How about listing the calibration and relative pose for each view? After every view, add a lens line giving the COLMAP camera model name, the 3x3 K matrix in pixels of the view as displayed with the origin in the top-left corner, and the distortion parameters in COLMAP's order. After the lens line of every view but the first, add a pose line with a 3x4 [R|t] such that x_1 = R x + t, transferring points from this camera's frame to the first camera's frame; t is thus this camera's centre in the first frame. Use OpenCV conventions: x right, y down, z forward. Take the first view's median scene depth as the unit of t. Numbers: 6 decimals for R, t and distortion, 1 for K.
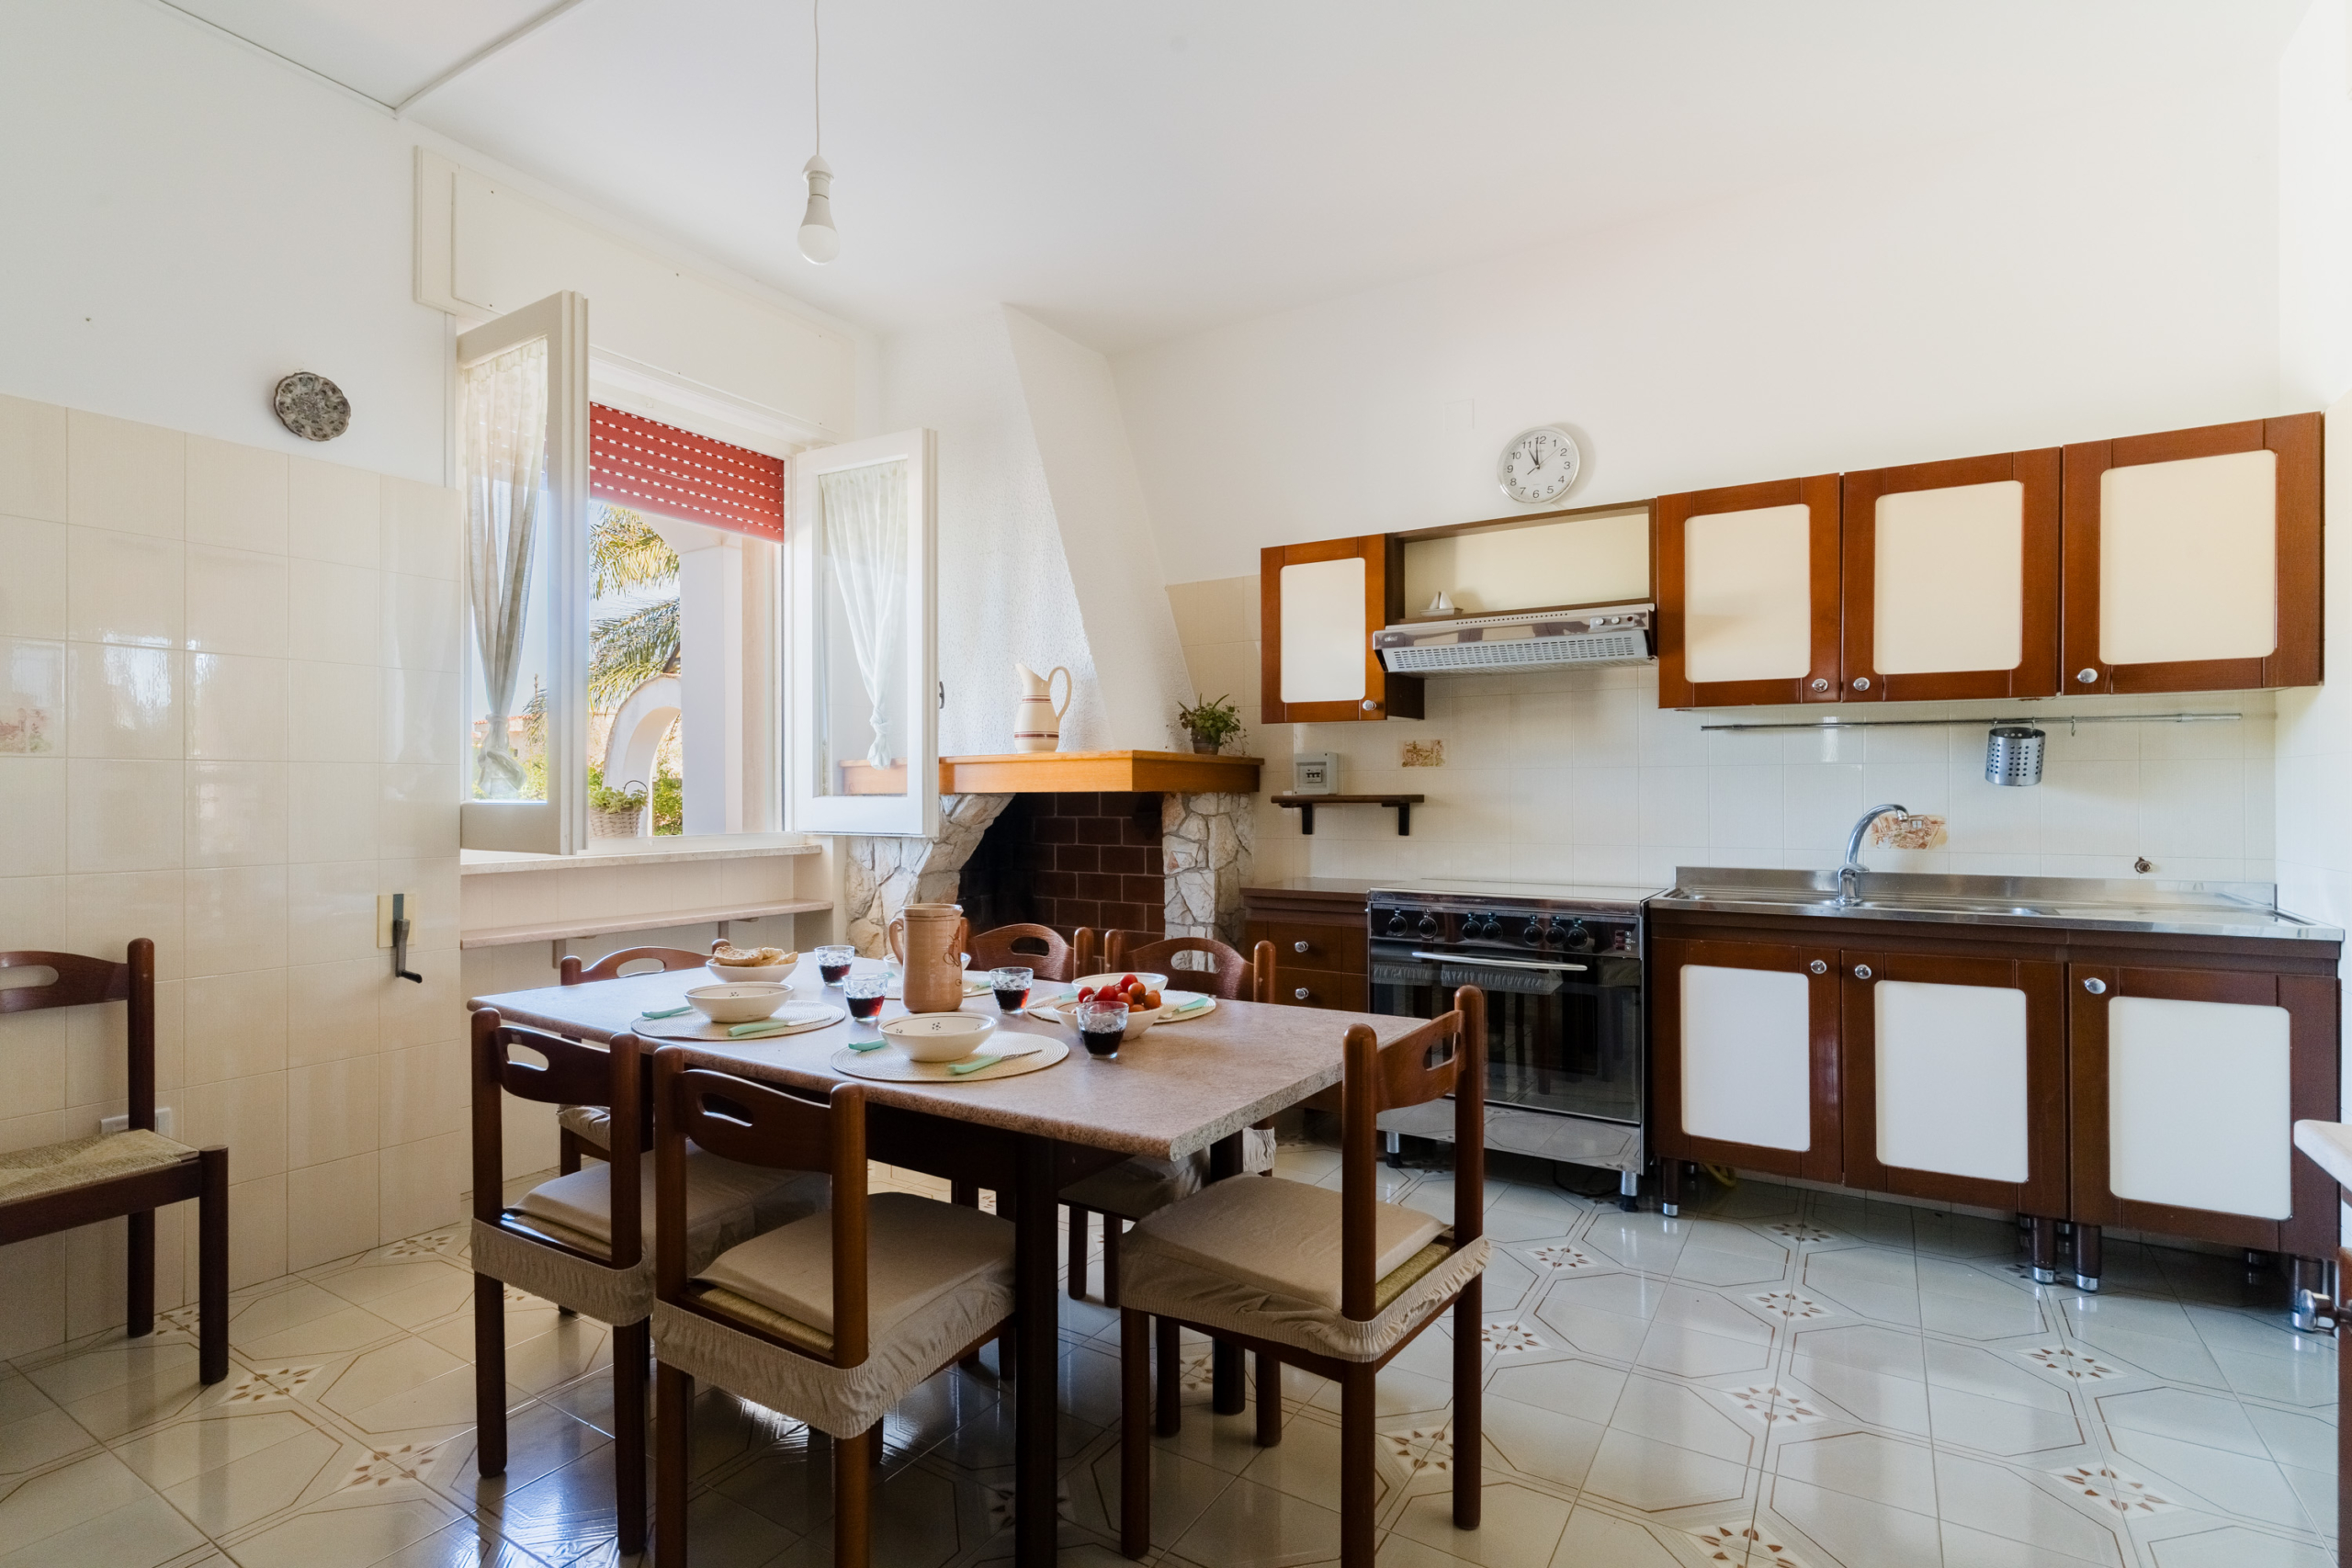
lens RADIAL K [[1137.7, 0, 1172.0], [0, 1137.7, 789.6], [0, 0, 1]] dist [0.002676, -0.001734]
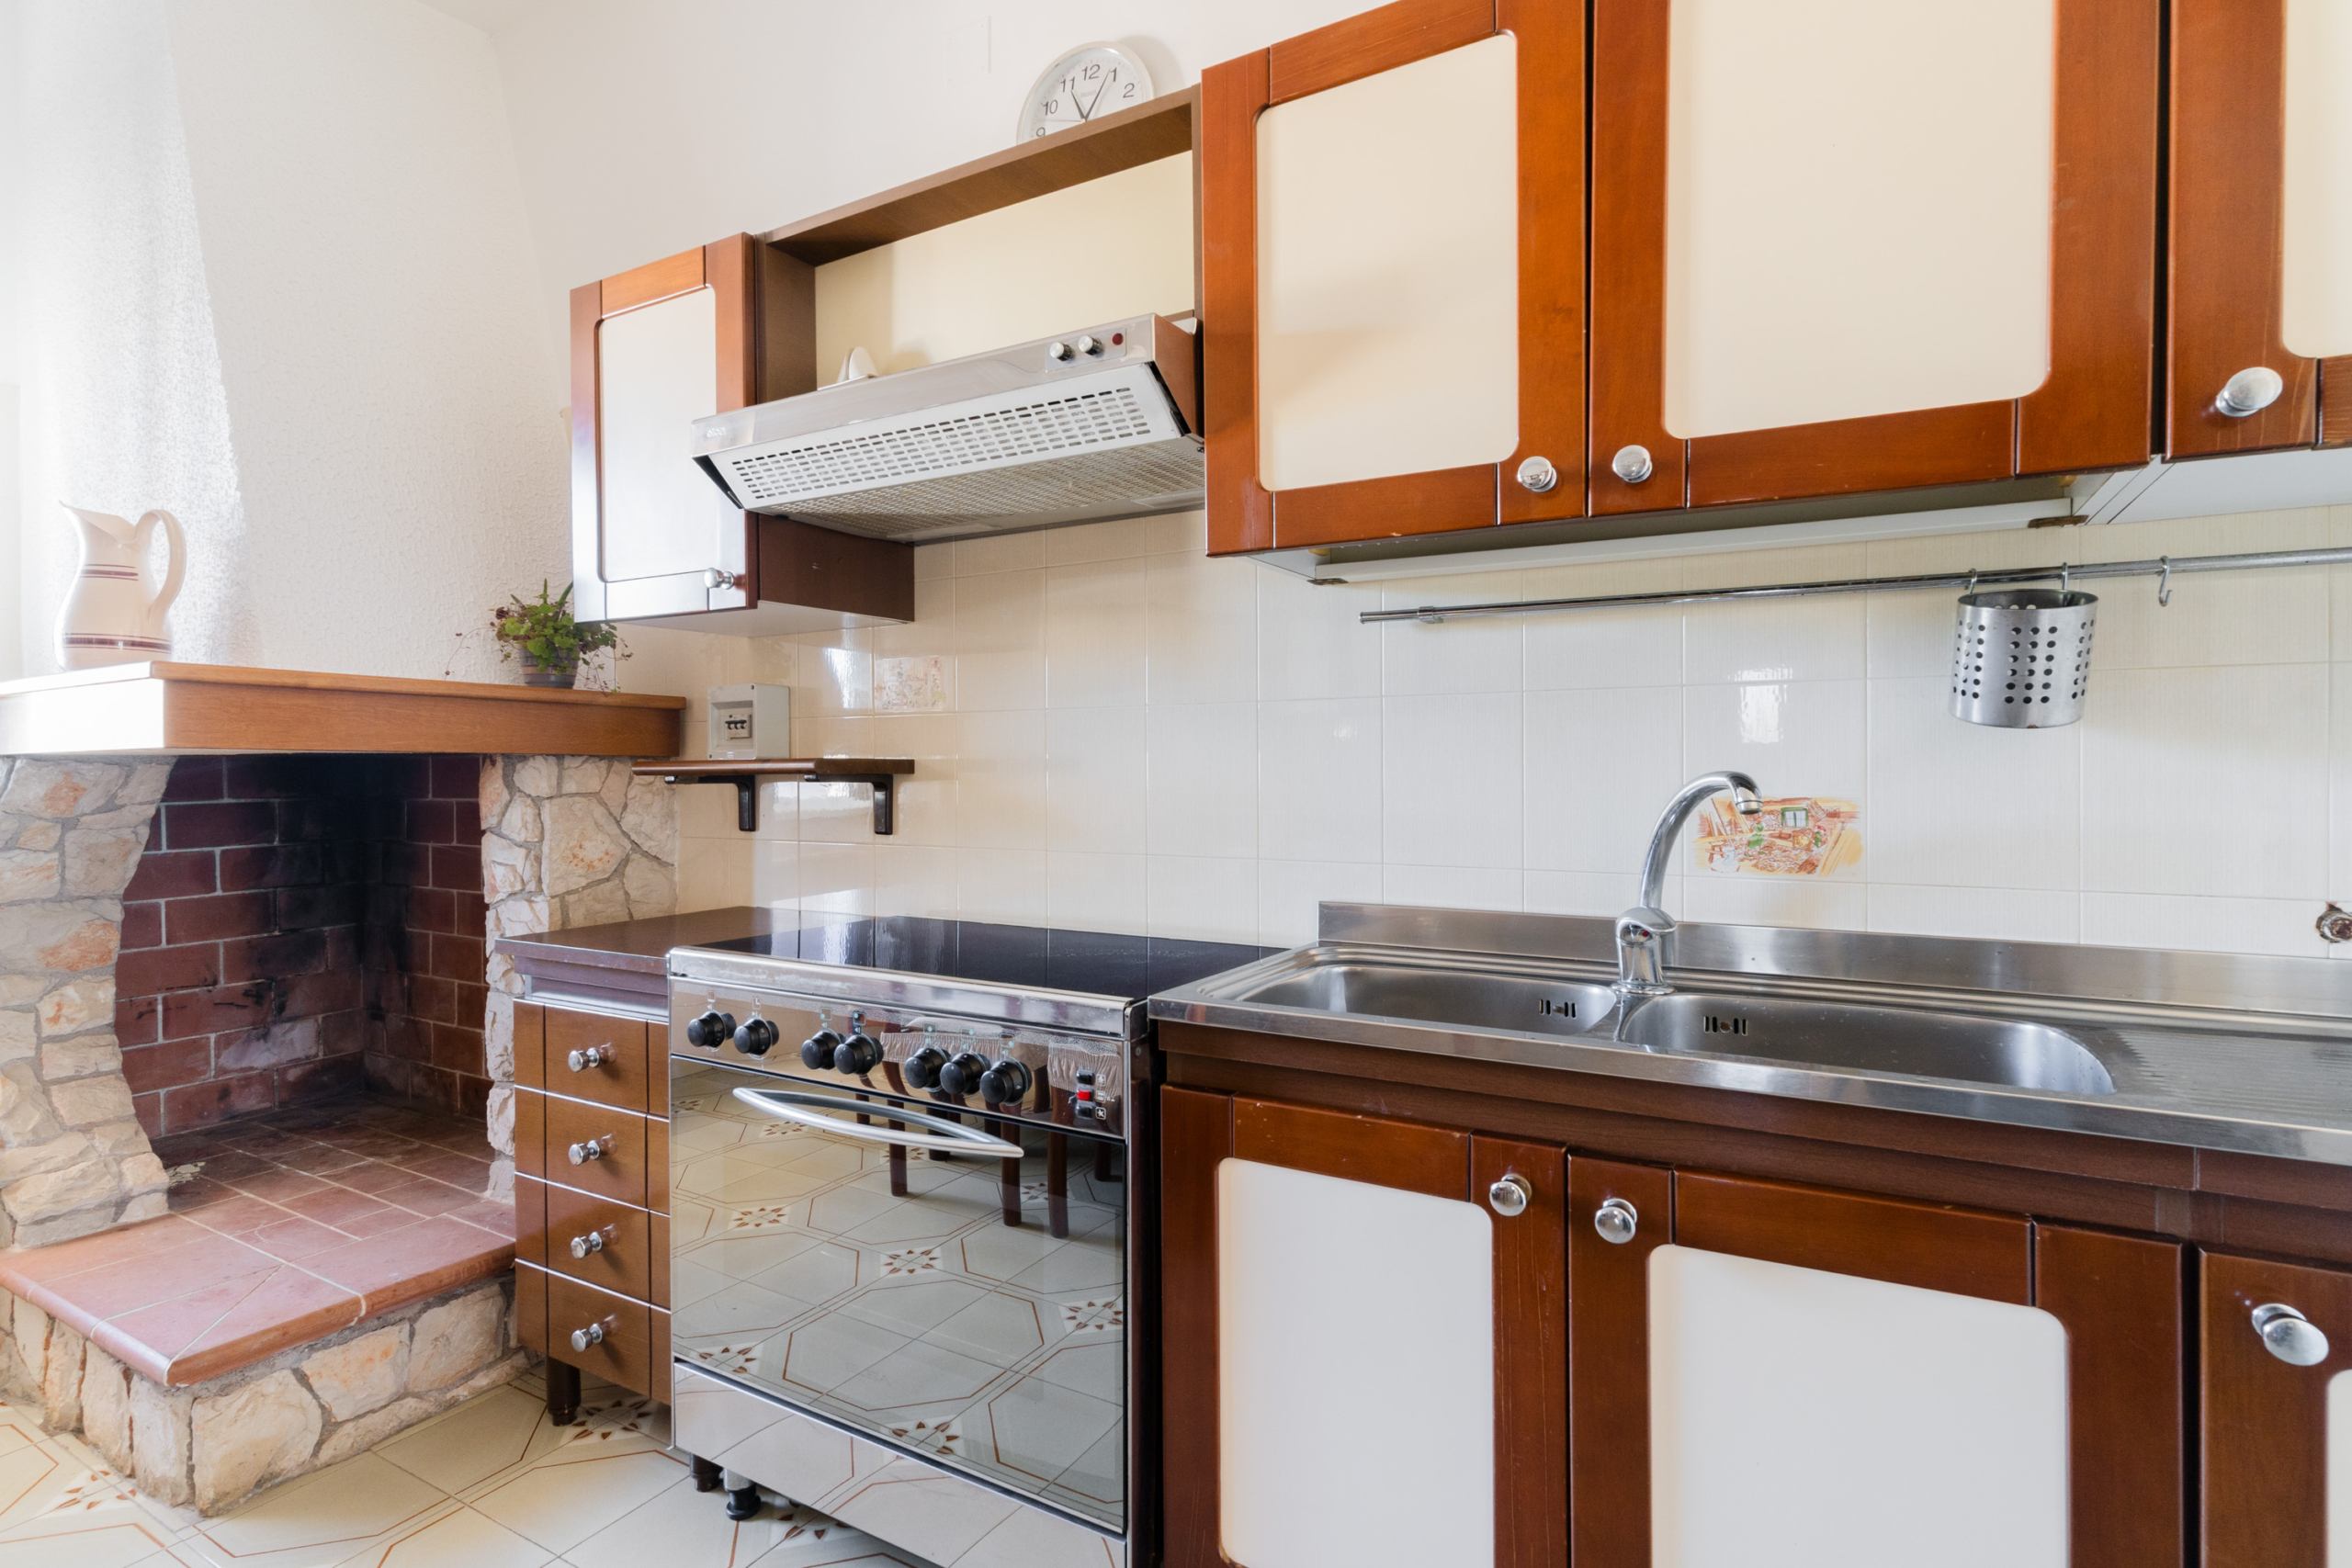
lens RADIAL K [[1137.7, 0, 1132.6], [0, 1137.7, 777.0], [0, 0, 1]] dist [0.002676, -0.001734]
pose [[0.999999, 0.000098, -0.001601, 0.400407], [-0.000087, 0.999975, 0.007019, 0.011113], [0.001601, -0.007019, 0.999974, 0.560335]]
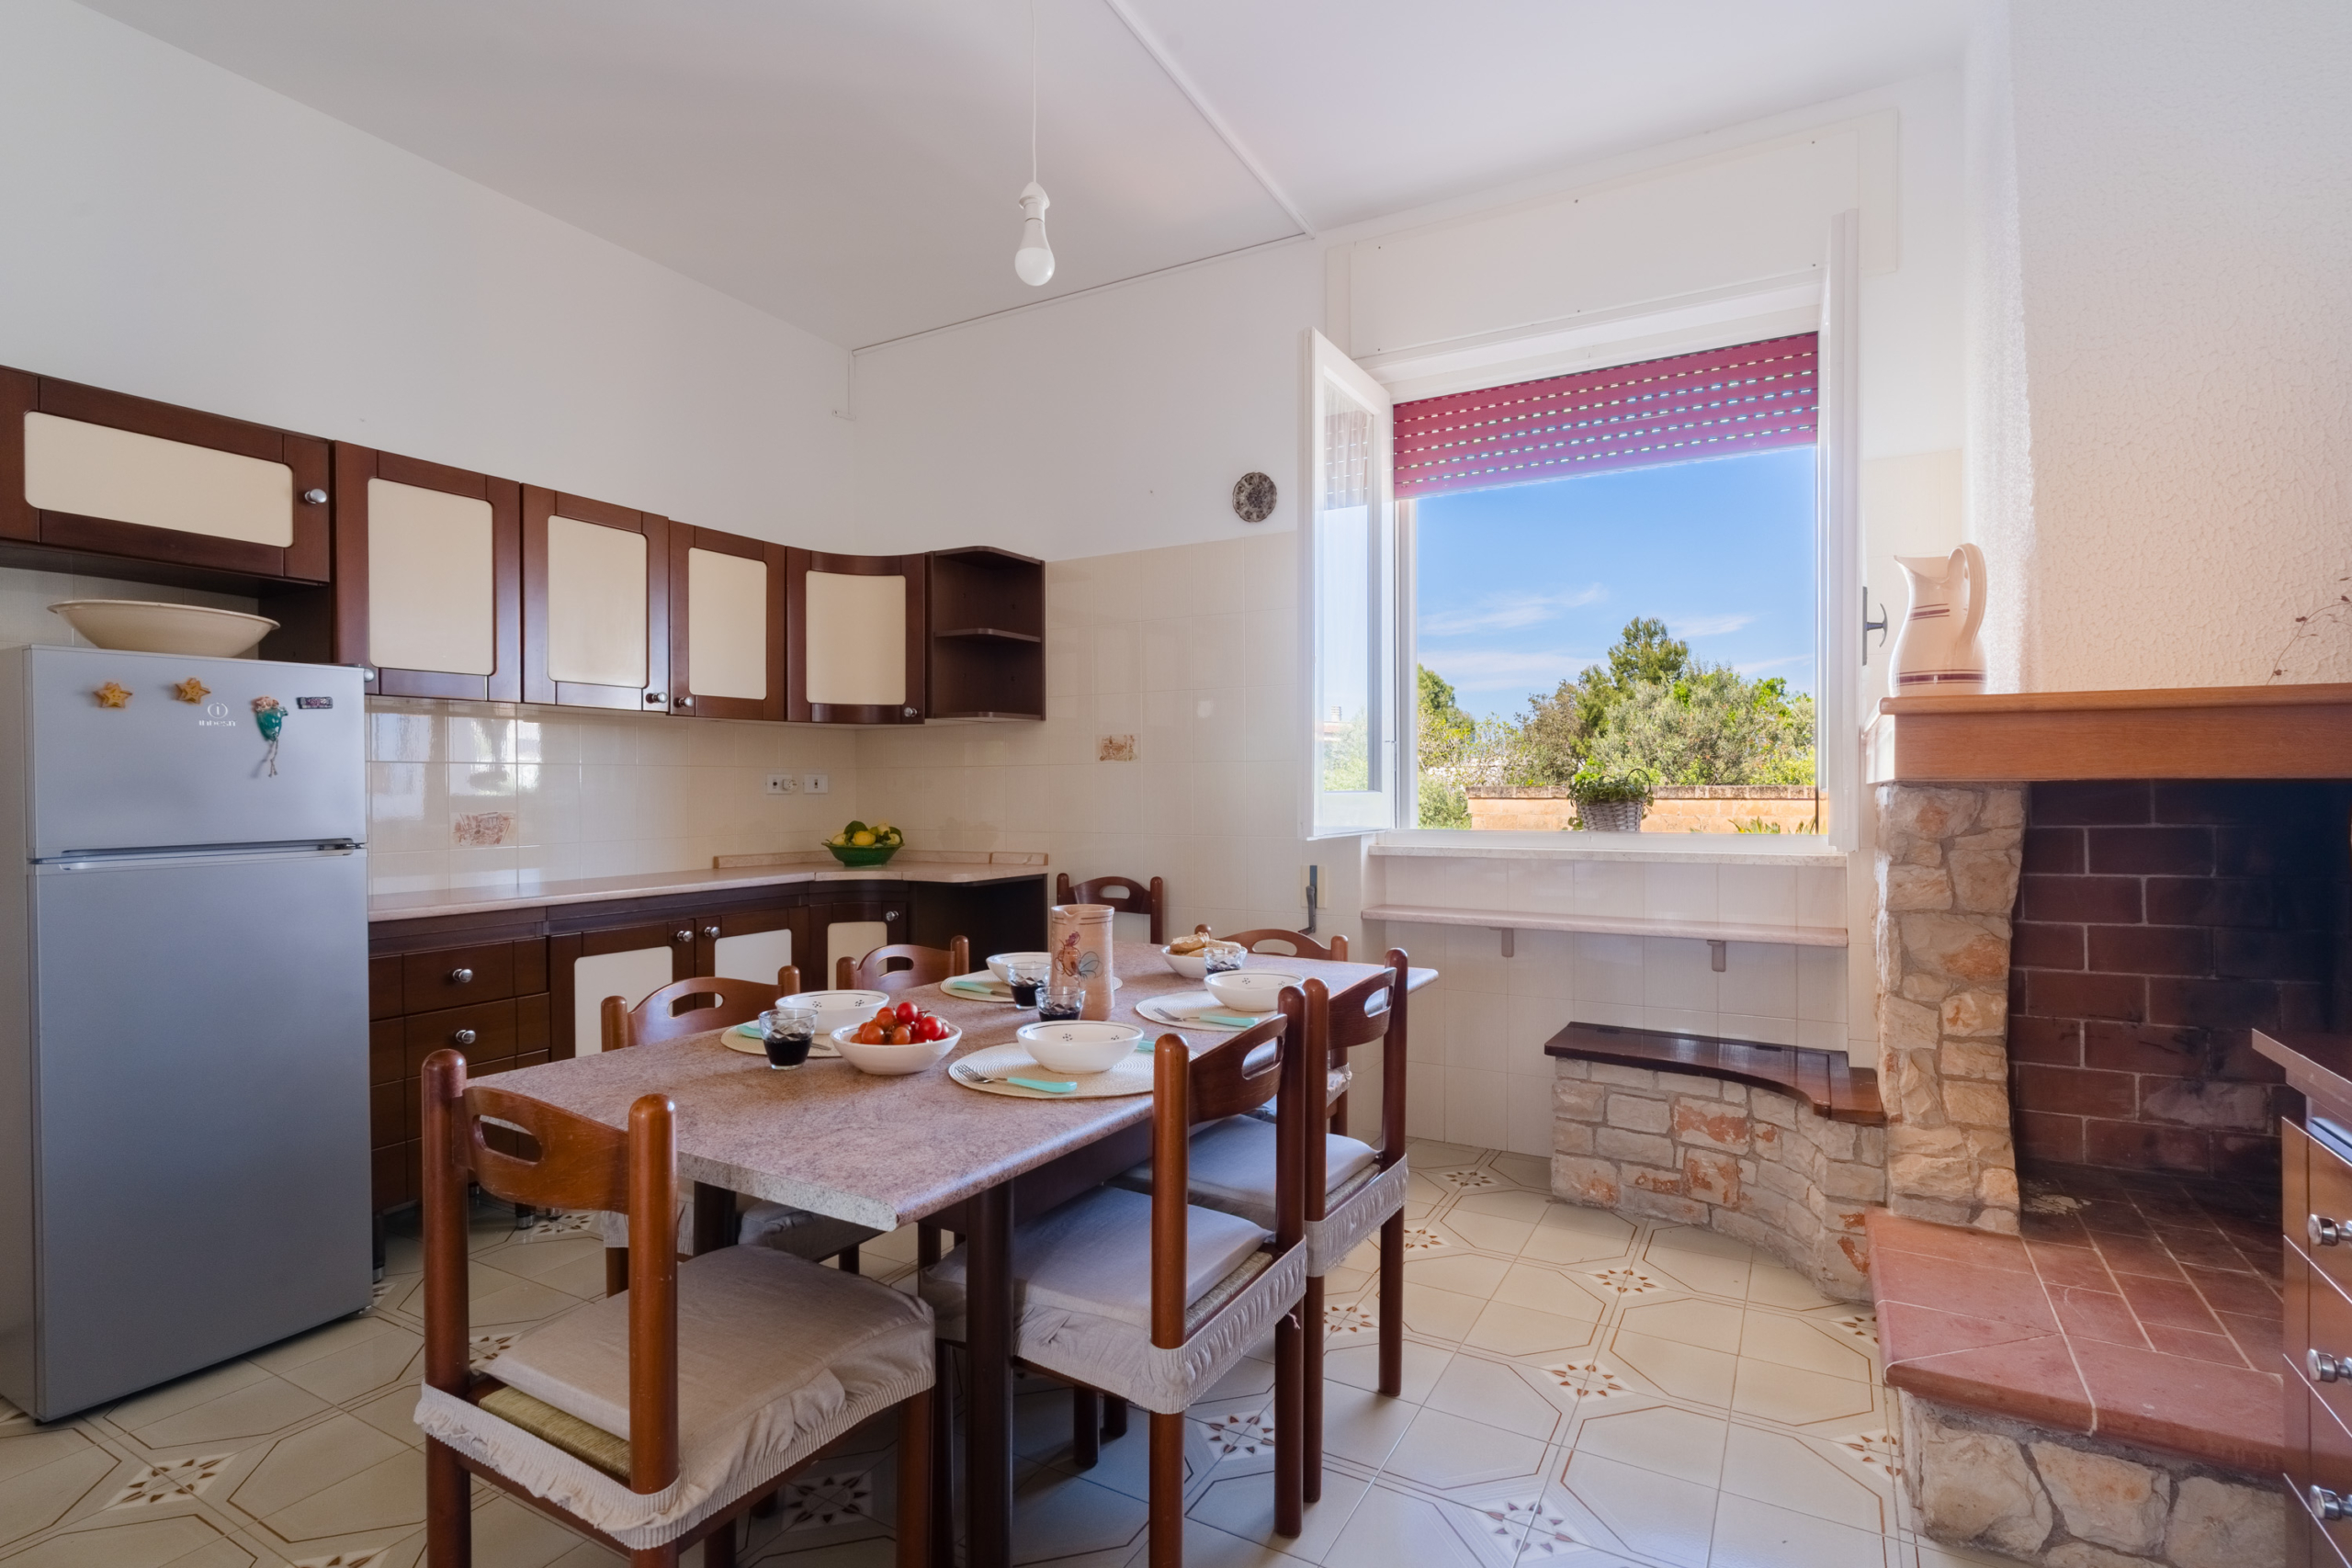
lens RADIAL K [[1137.7, 0, 1165.5], [0, 1137.7, 794.9], [0, 0, 1]] dist [0.002676, -0.001734]
pose [[0.037545, 0.007910, -0.999264, 0.487120], [0.005410, 0.999952, 0.008118, 0.003057], [0.999280, -0.005711, 0.037501, 0.702447]]
